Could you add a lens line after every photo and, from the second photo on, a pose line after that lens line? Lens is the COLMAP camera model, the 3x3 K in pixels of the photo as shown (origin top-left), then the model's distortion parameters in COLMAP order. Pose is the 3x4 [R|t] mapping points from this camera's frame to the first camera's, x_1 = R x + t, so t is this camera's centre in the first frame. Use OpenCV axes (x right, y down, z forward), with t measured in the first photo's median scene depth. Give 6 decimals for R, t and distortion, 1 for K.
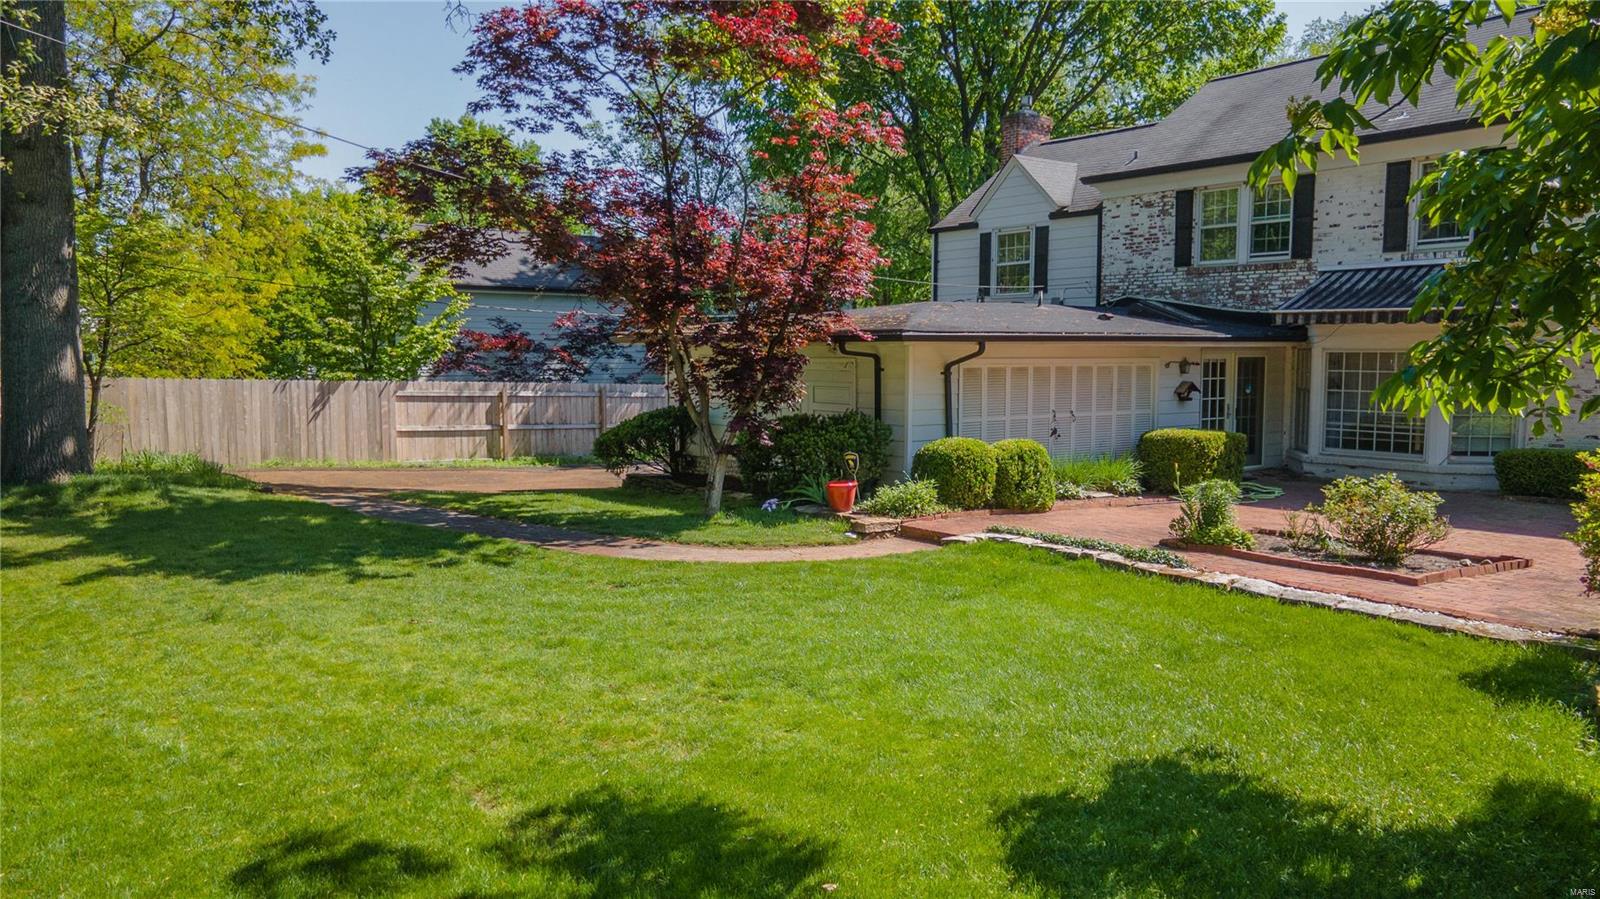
lens RADIAL K [[1166.7, 0, 811.9], [0, 1166.7, 446.2], [0, 0, 1]] dist [0.049399, 0.010906]
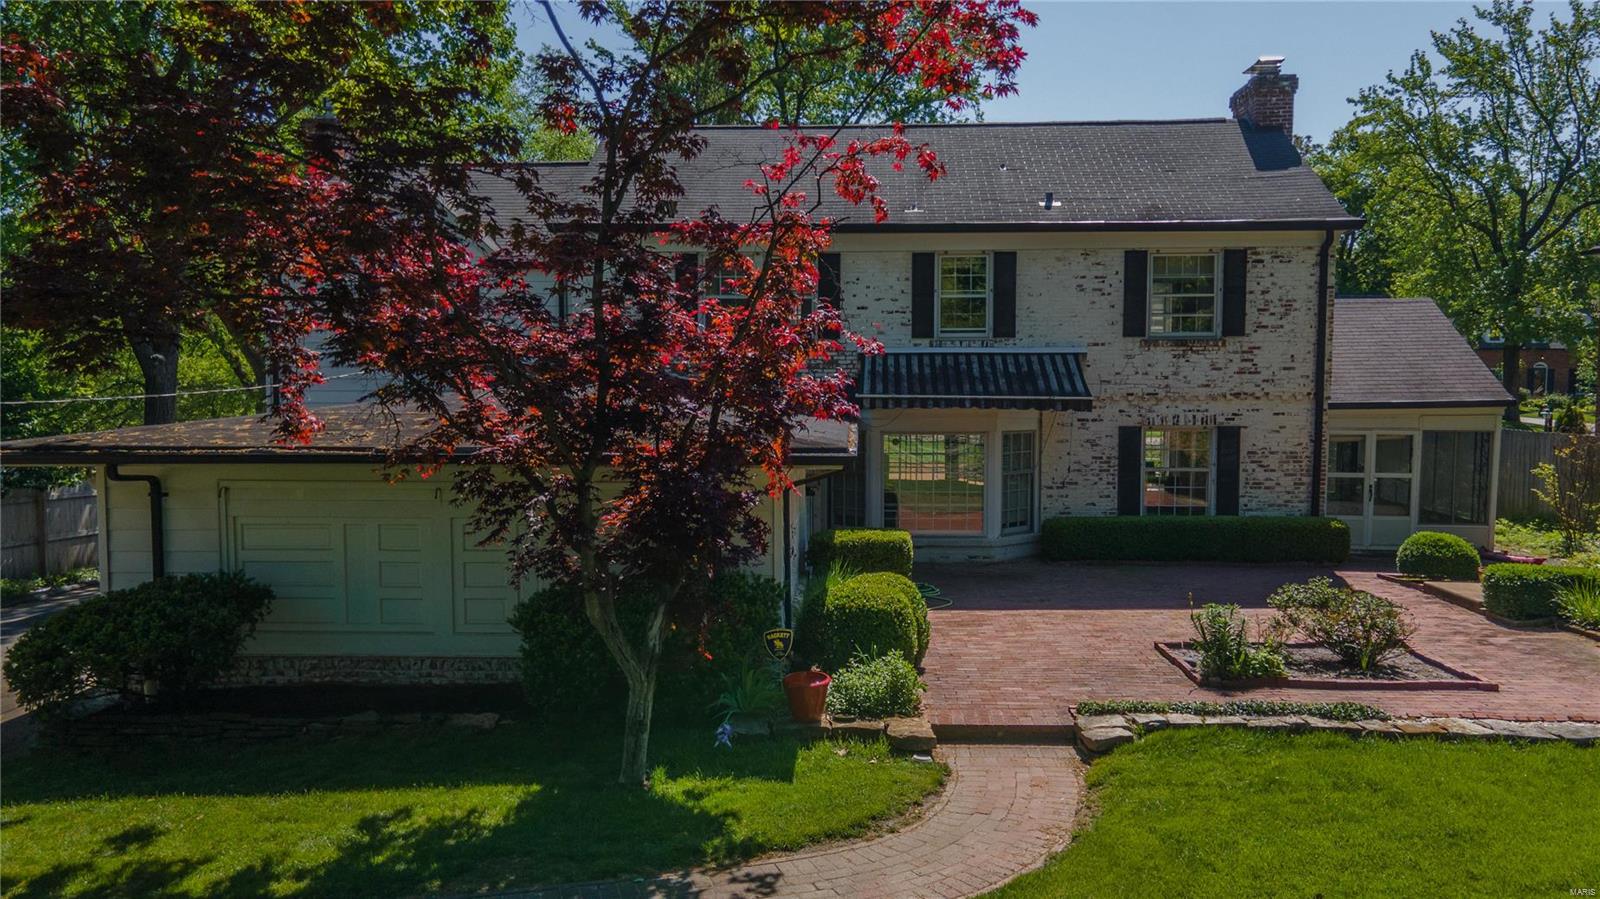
lens RADIAL K [[1164.8, 0, 807.1], [0, 1164.8, 450.5], [0, 0, 1]] dist [0.007783, 0.078145]
pose [[0.617601, -0.053420, 0.784676, -0.536902], [0.068761, 0.997538, 0.013791, -0.119709], [-0.783480, 0.045437, 0.619753, 0.619399]]
